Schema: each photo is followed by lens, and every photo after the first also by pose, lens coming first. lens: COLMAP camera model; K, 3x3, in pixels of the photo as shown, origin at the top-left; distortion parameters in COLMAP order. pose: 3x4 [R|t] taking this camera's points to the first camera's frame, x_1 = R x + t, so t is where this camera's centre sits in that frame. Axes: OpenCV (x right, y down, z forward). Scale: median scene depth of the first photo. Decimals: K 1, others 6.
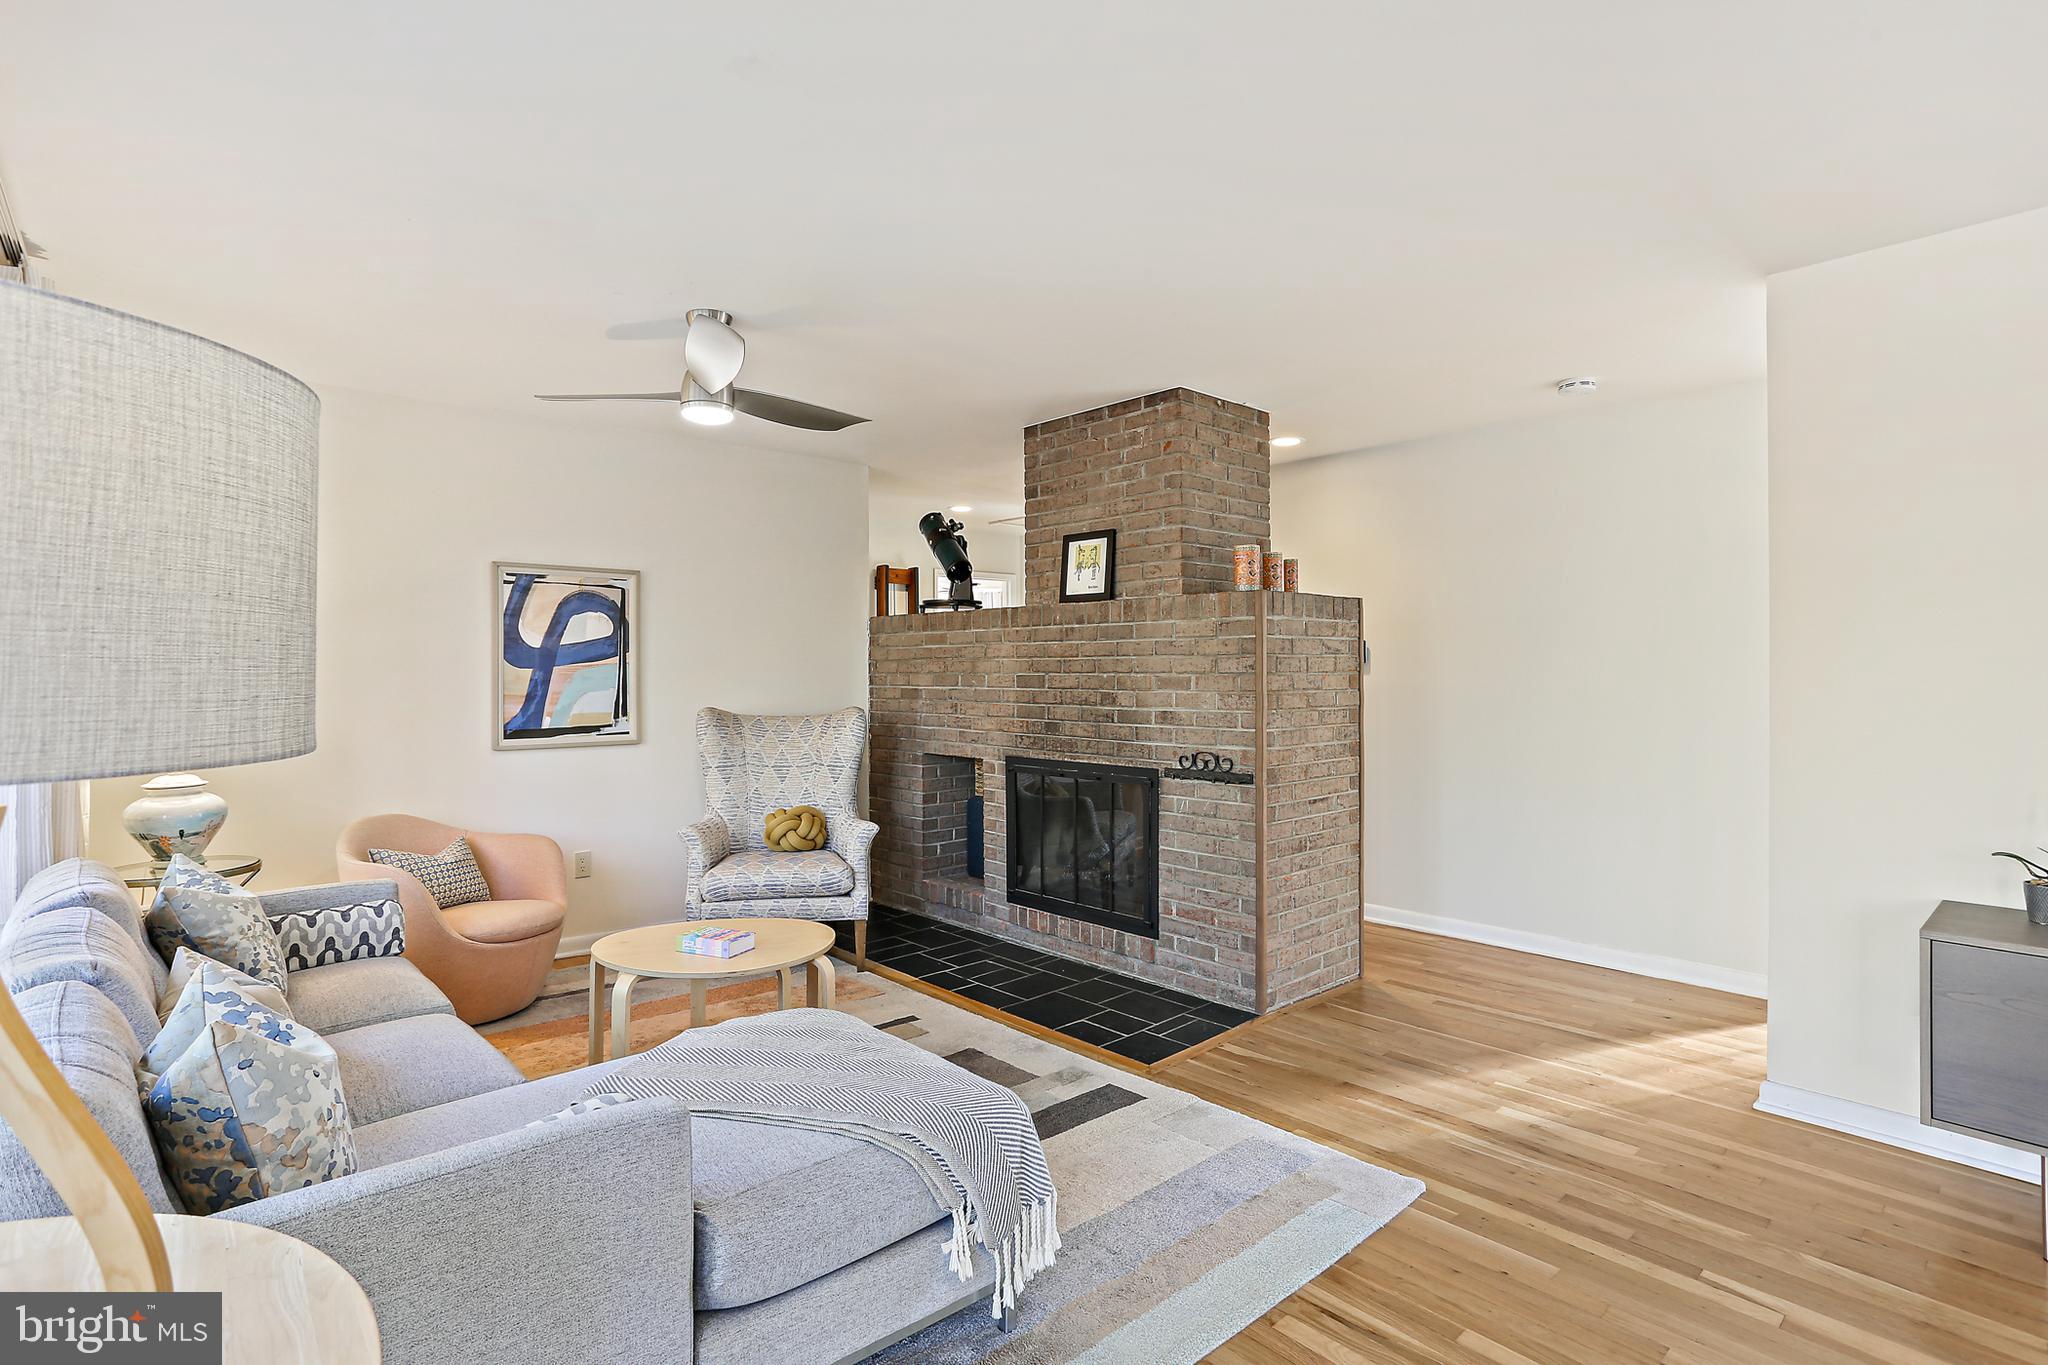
lens RADIAL K [[1013.8, 0, 1034.4], [0, 1013.8, 673.1], [0, 0, 1]] dist [-0.029399, 0.002739]
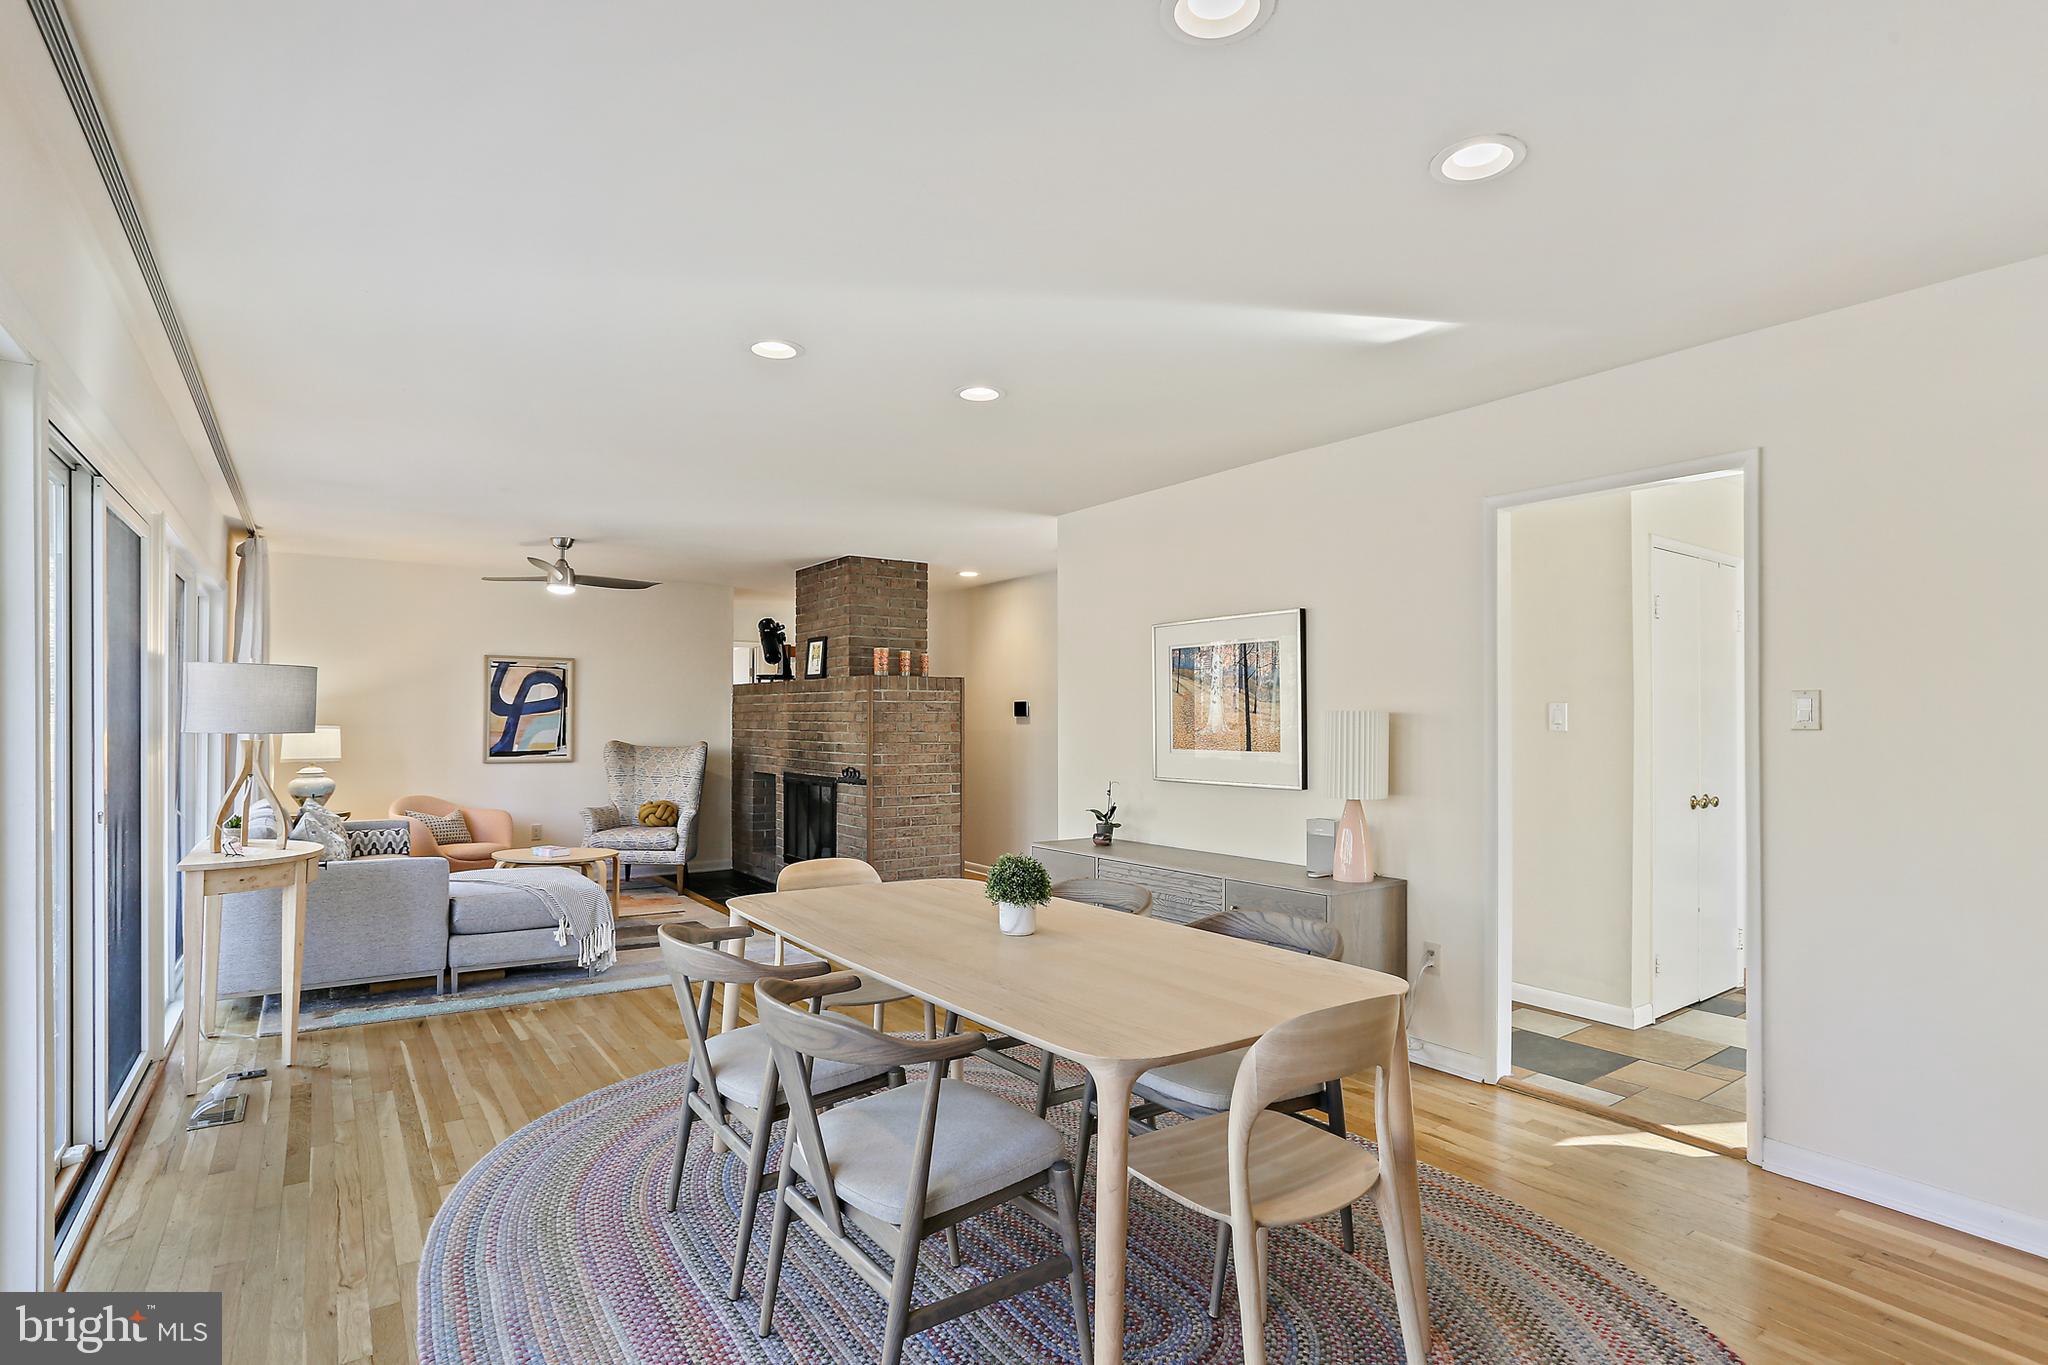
lens RADIAL K [[1013.8, 0, 1013.6], [0, 1013.8, 694.6], [0, 0, 1]] dist [-0.029399, 0.002739]
pose [[0.992449, 0.003664, -0.122605, 0.588561], [-0.006678, 0.999685, -0.024179, -0.006115], [0.122478, 0.024815, 0.992161, -0.623231]]
